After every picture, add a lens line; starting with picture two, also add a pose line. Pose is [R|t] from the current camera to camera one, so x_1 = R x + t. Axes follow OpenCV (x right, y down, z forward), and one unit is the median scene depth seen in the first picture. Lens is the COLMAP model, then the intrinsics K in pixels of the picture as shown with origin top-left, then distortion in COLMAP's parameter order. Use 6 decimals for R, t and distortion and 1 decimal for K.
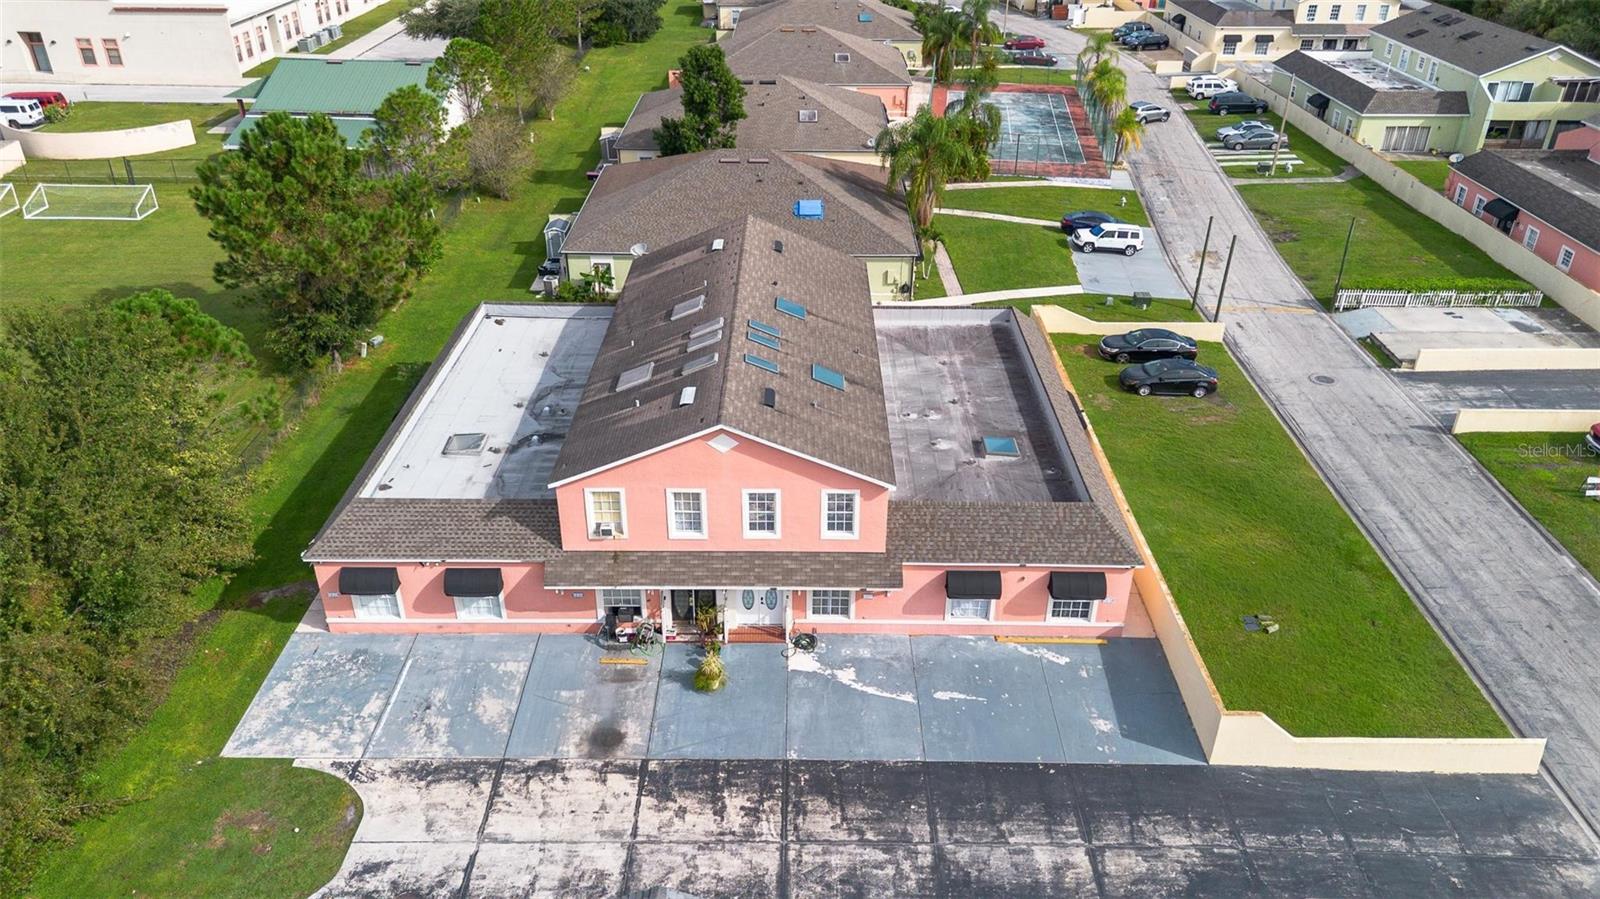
lens RADIAL K [[1092.8, 0, 797.6], [0, 1092.8, 433.7], [0, 0, 1]] dist [0.092211, -0.098757]
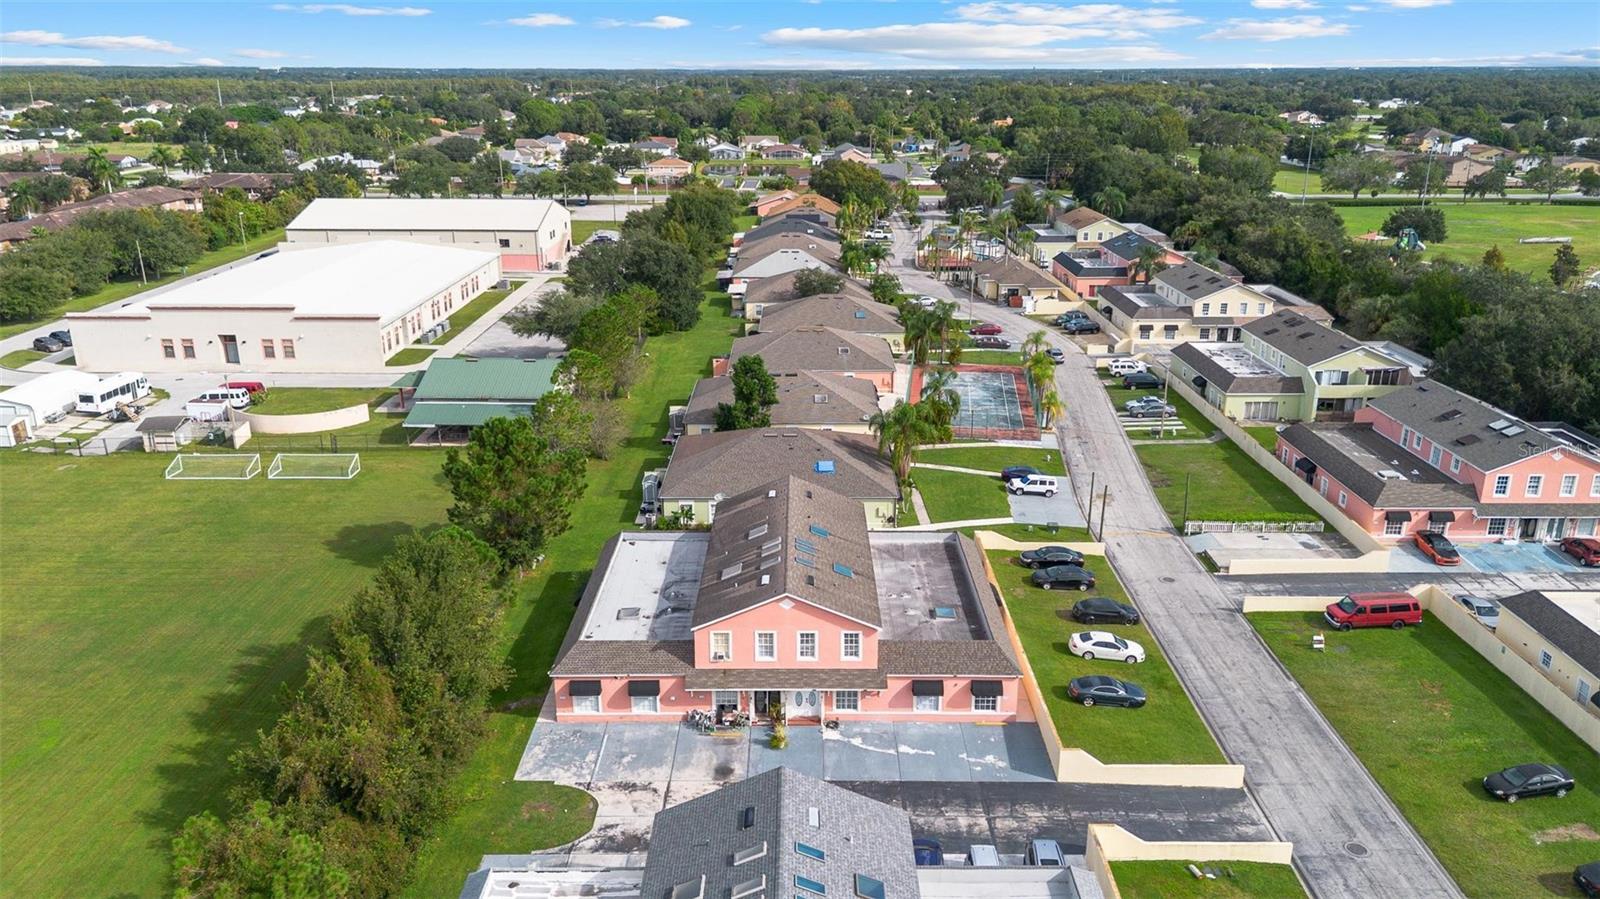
lens RADIAL K [[1092.8, 0, 797.6], [0, 1092.8, 433.7], [0, 0, 1]] dist [0.092211, -0.098757]
pose [[0.999972, -0.007401, -0.001103, -0.030461], [0.007005, 0.977681, -0.209977, 0.075781], [0.002633, 0.209964, 0.977706, -0.564935]]
